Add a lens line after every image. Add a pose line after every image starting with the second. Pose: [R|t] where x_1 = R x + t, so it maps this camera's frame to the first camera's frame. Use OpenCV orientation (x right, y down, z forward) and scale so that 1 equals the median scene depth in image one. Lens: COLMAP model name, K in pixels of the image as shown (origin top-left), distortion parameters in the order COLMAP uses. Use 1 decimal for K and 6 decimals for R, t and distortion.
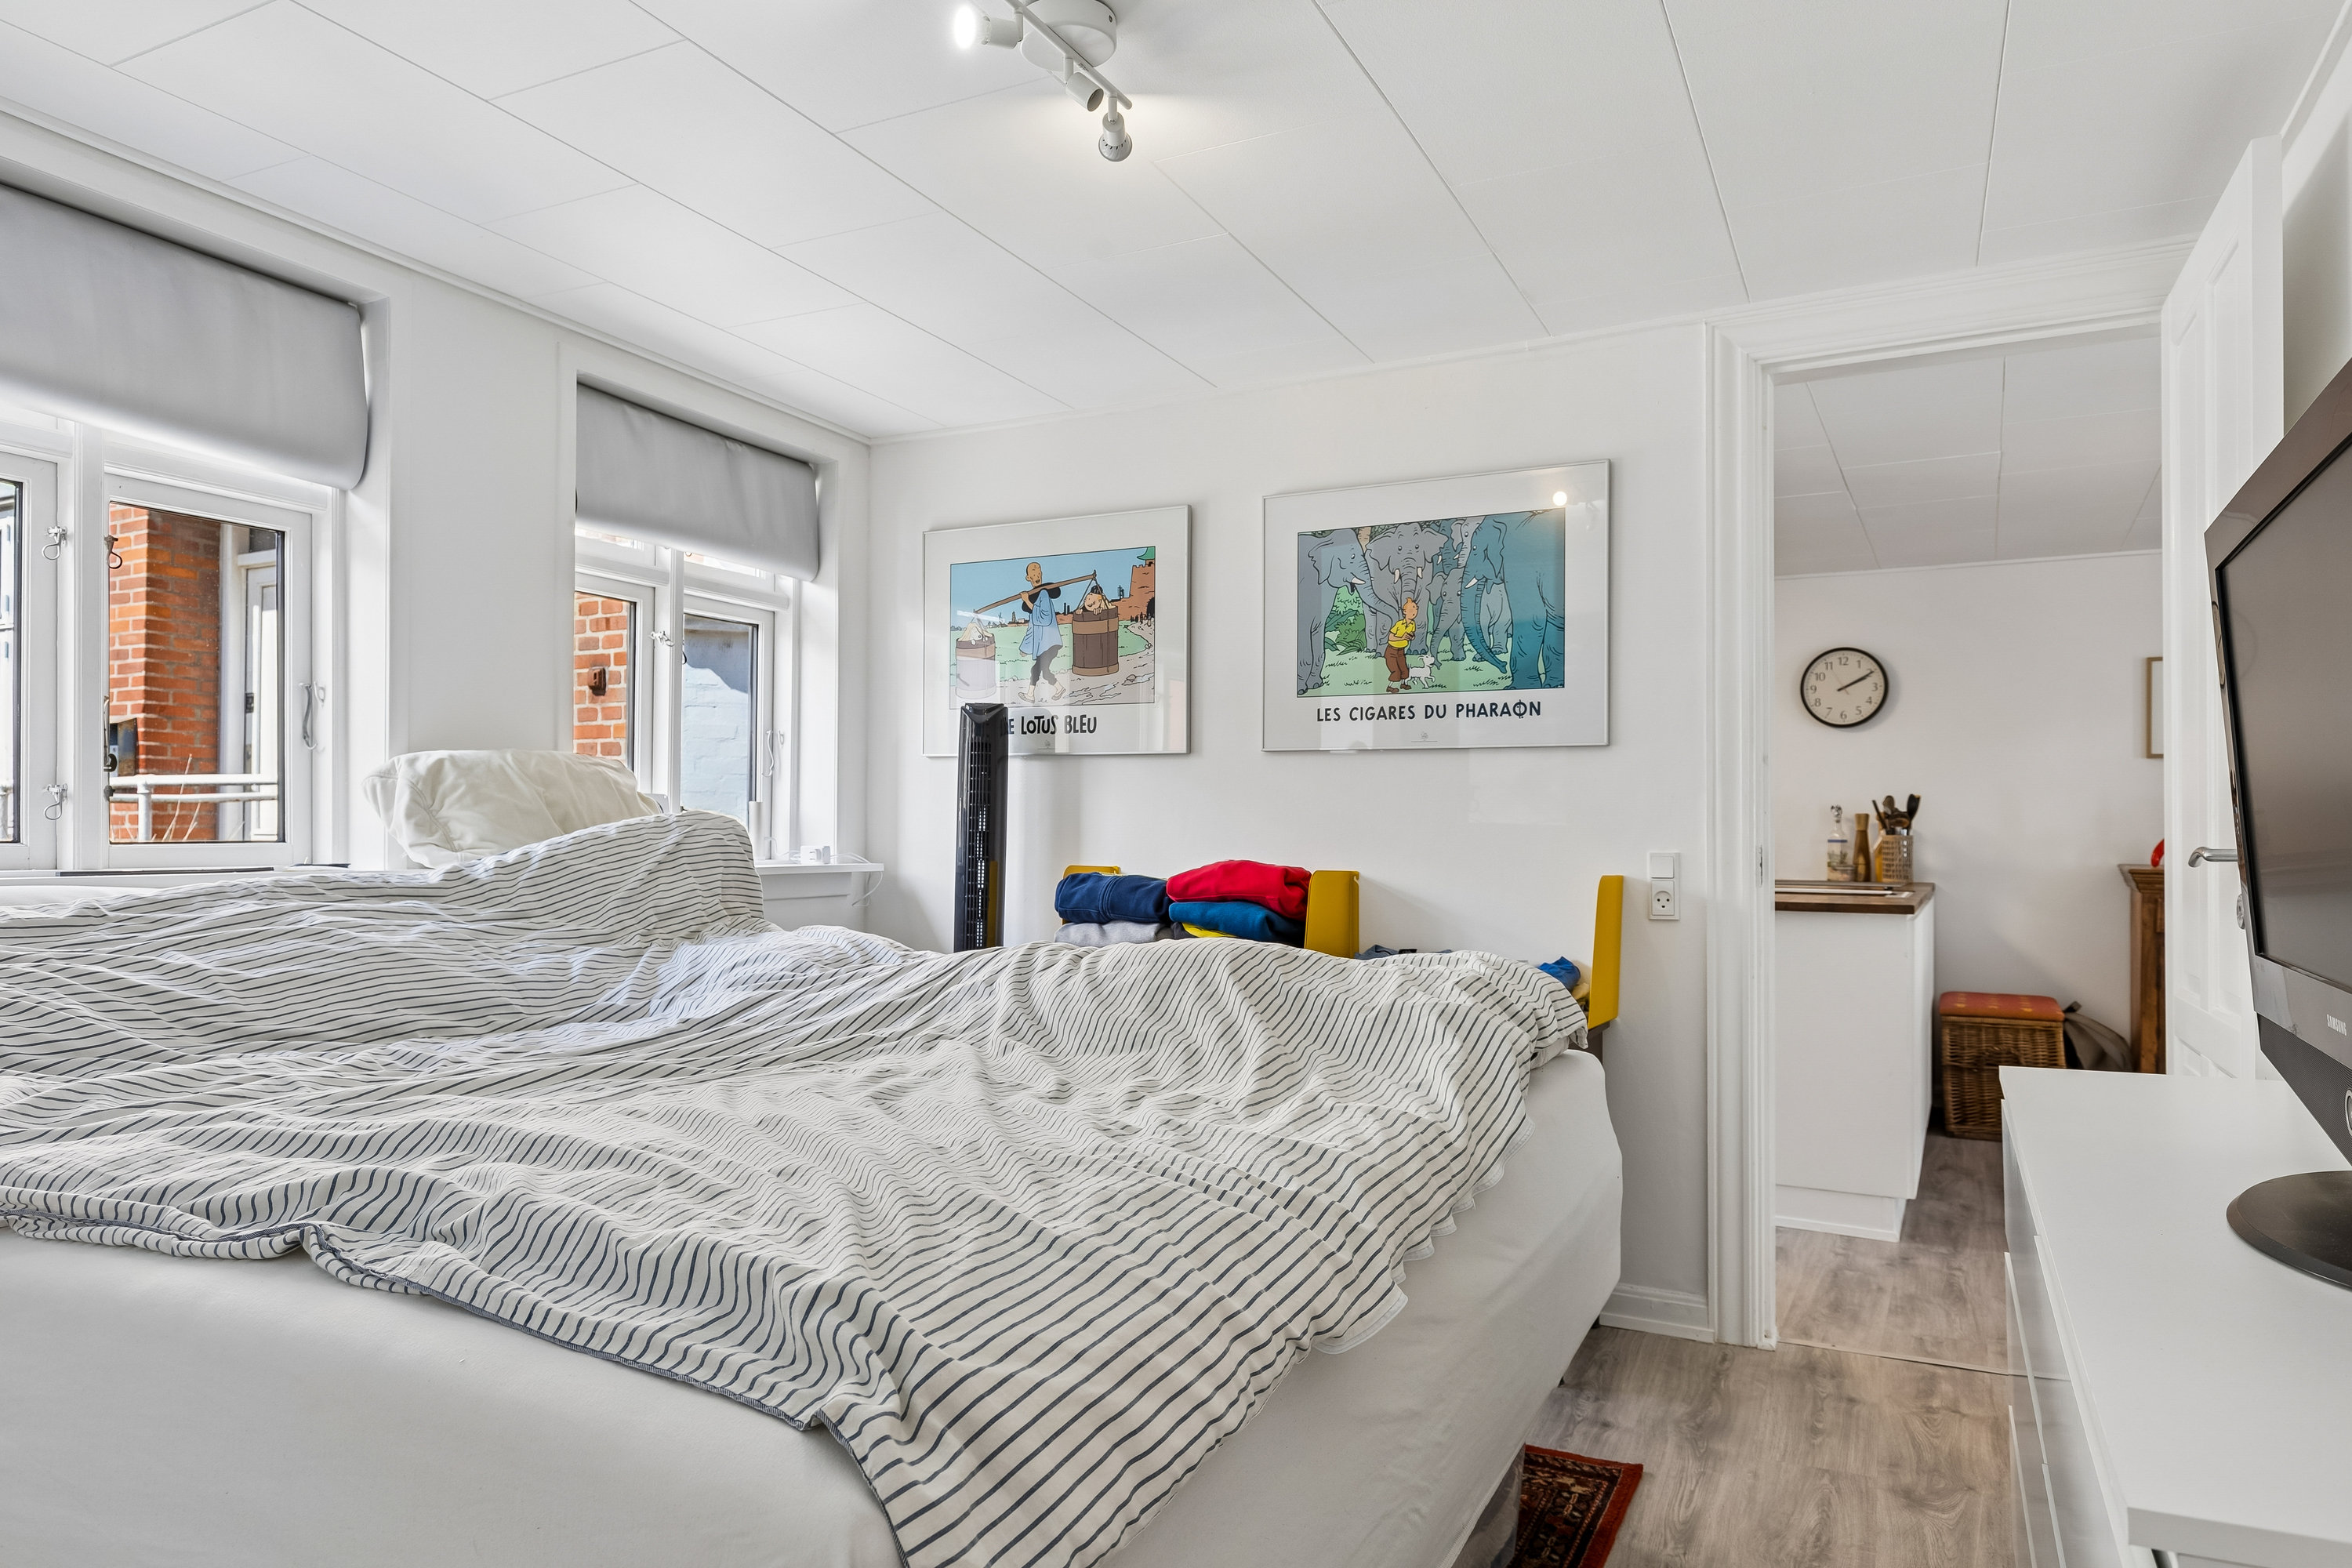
lens RADIAL K [[1472.5, 0, 1174.4], [0, 1472.5, 805.4], [0, 0, 1]] dist [0.001732, 0.000150]
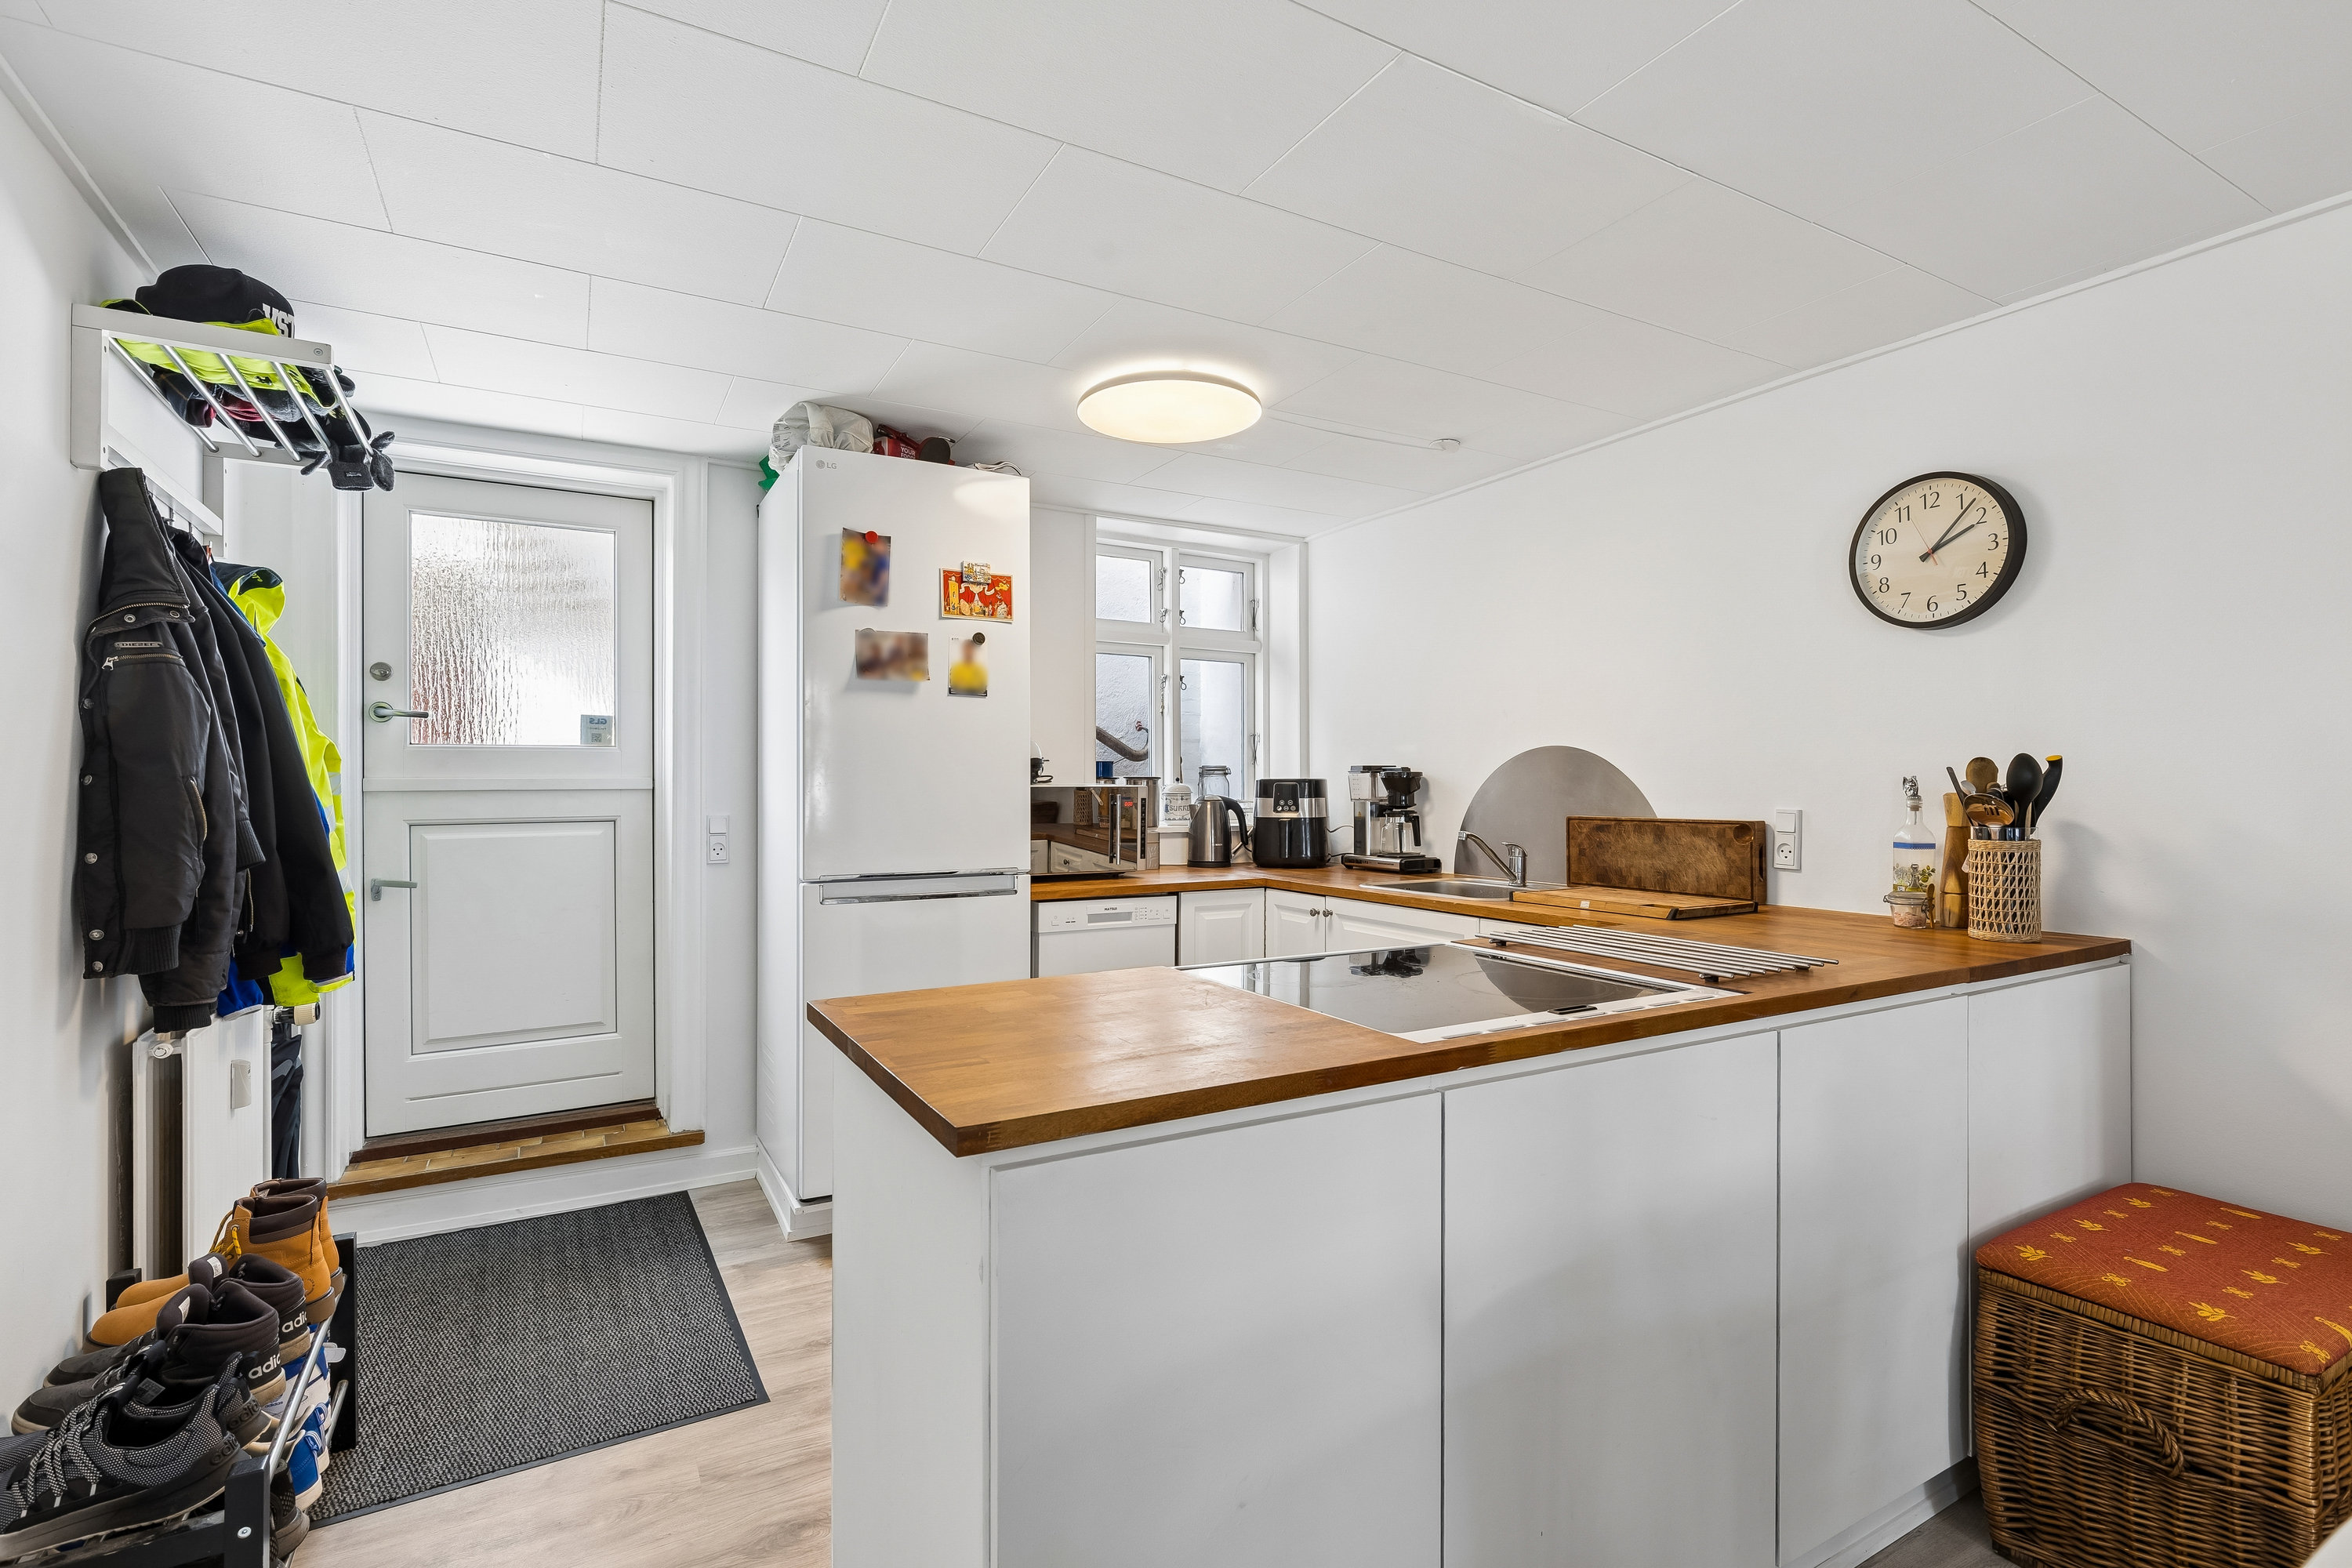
lens RADIAL K [[1083.5, 0, 1178.0], [0, 1083.5, 777.6], [0, 0, 1]] dist [-0.006669, -0.000201]
pose [[0.850338, -0.012242, -0.526095, 0.432704], [0.016175, 0.999865, 0.002878, -0.005254], [0.525988, -0.010957, 0.850421, 0.539251]]
